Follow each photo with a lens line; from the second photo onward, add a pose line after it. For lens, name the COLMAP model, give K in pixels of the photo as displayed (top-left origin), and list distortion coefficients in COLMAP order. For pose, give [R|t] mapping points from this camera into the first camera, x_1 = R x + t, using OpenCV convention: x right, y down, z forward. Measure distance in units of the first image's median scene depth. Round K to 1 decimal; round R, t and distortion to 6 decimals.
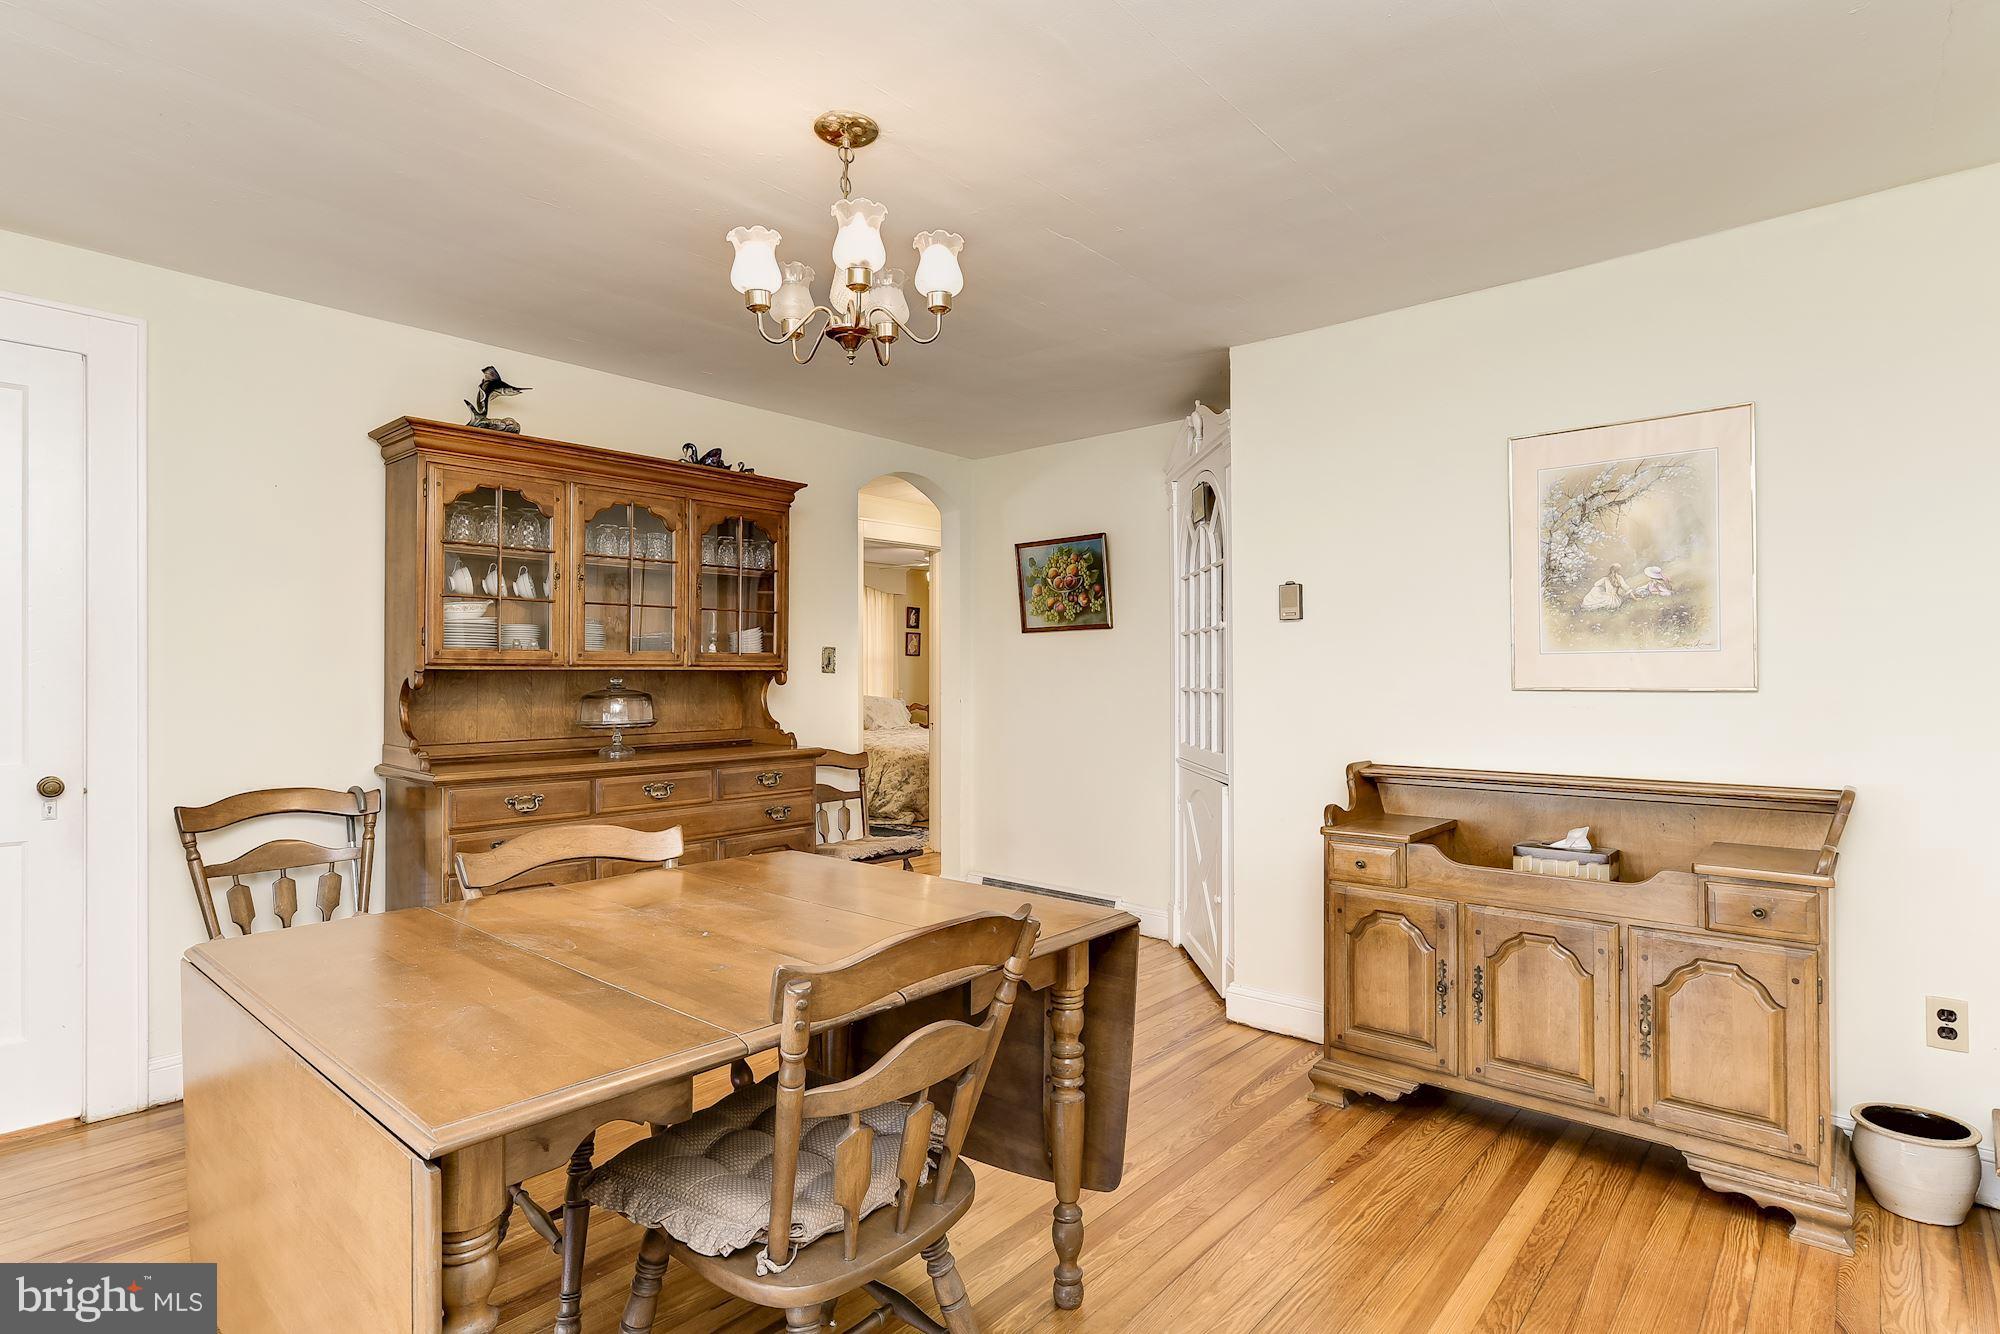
lens RADIAL K [[1010.2, 0, 985.0], [0, 1010.2, 667.6], [0, 0, 1]] dist [0.000545, -0.000438]
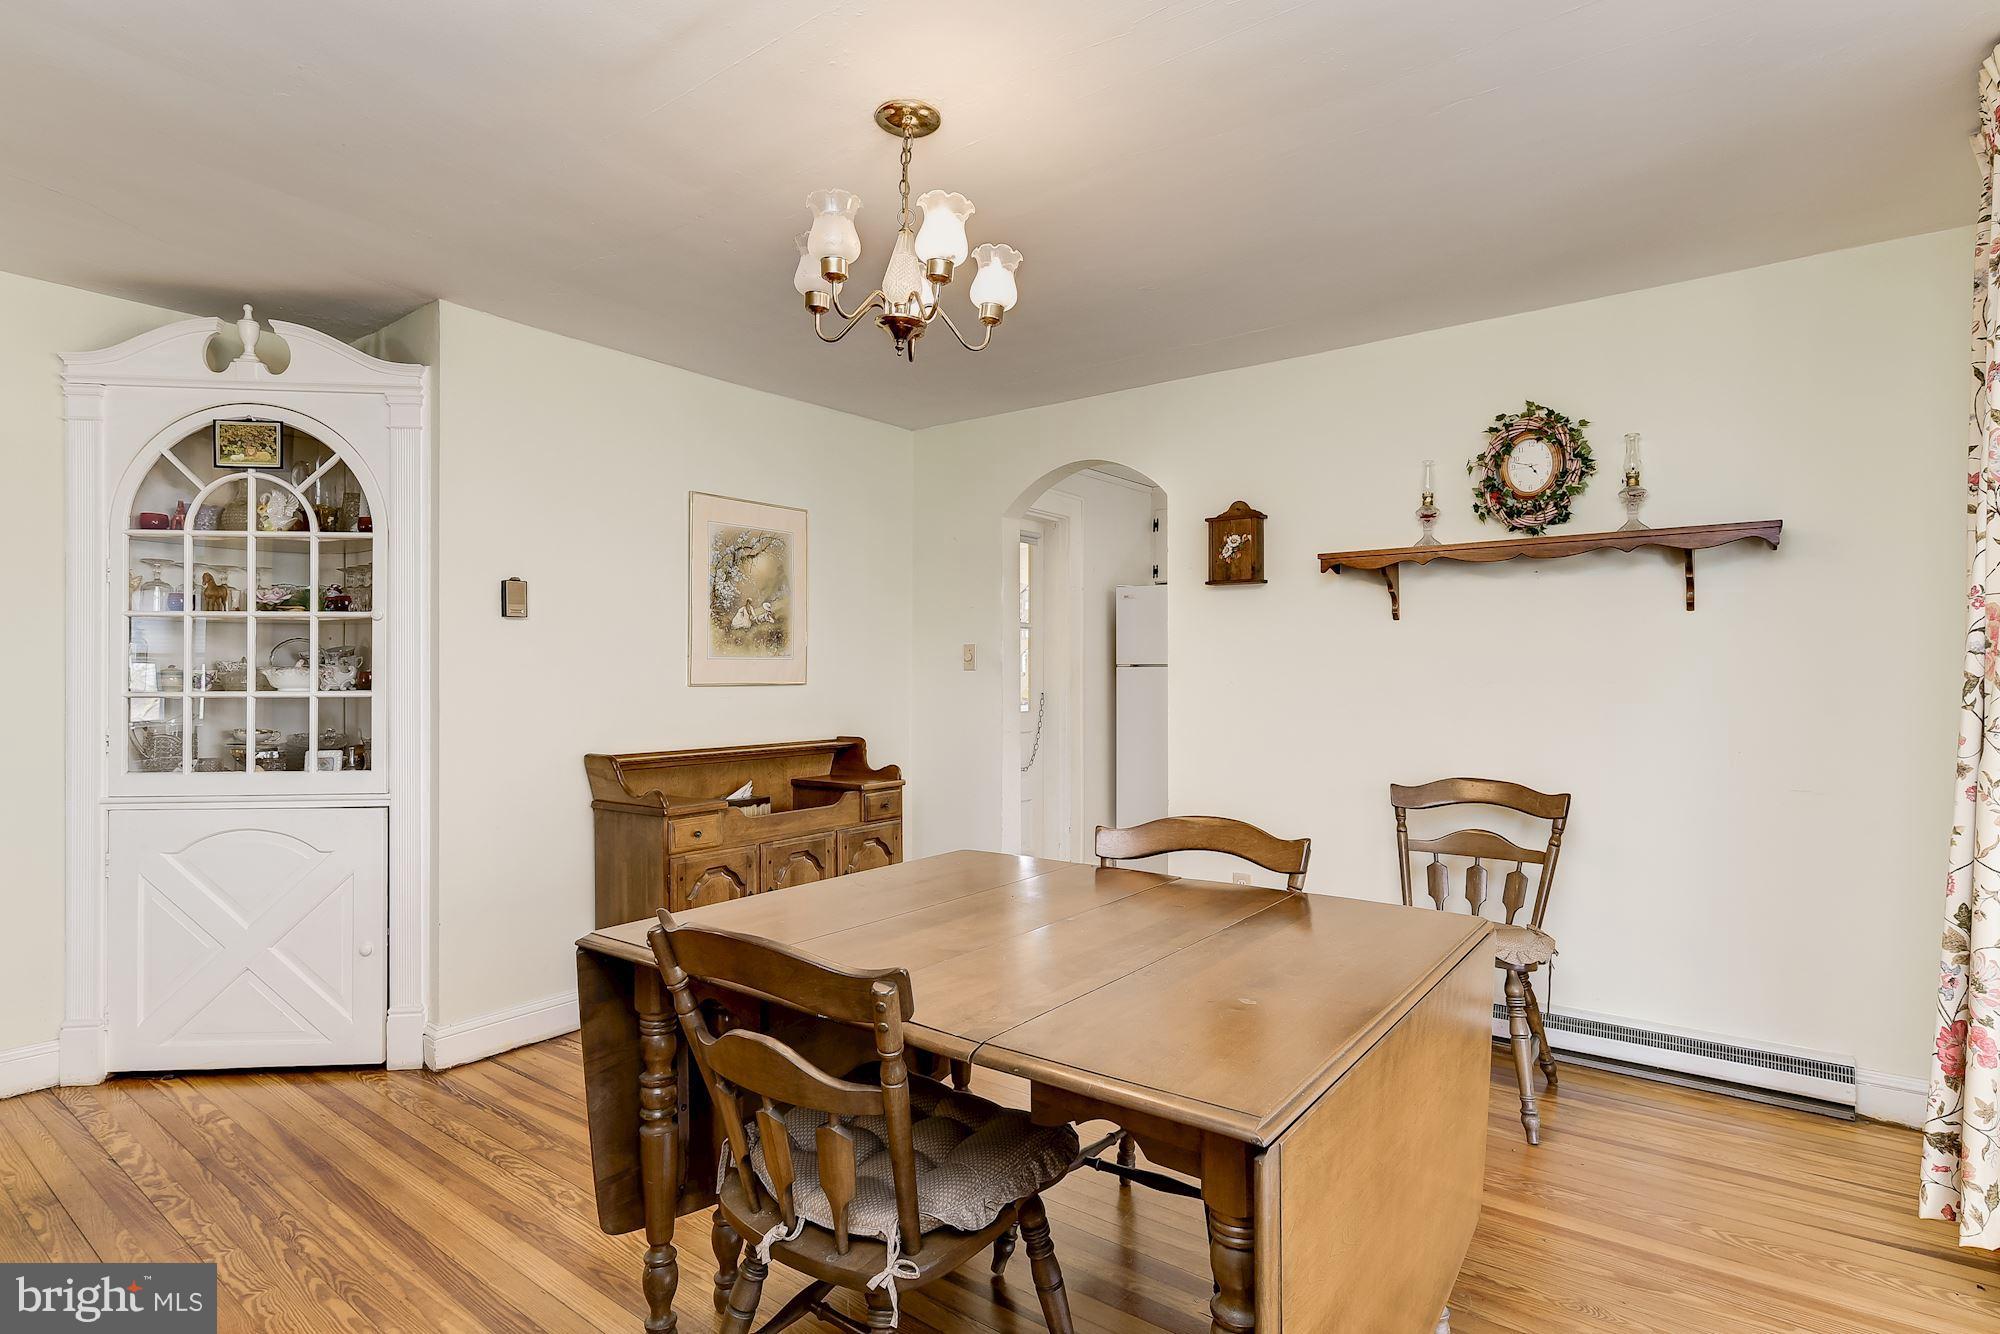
lens RADIAL K [[1010.2, 0, 1005.1], [0, 1010.2, 664.6], [0, 0, 1]] dist [0.000545, -0.000438]
pose [[-0.084748, 0.011538, 0.996336, -0.890145], [-0.004405, 0.999919, -0.011954, 0.009318], [-0.996393, -0.005402, -0.084690, 0.783076]]
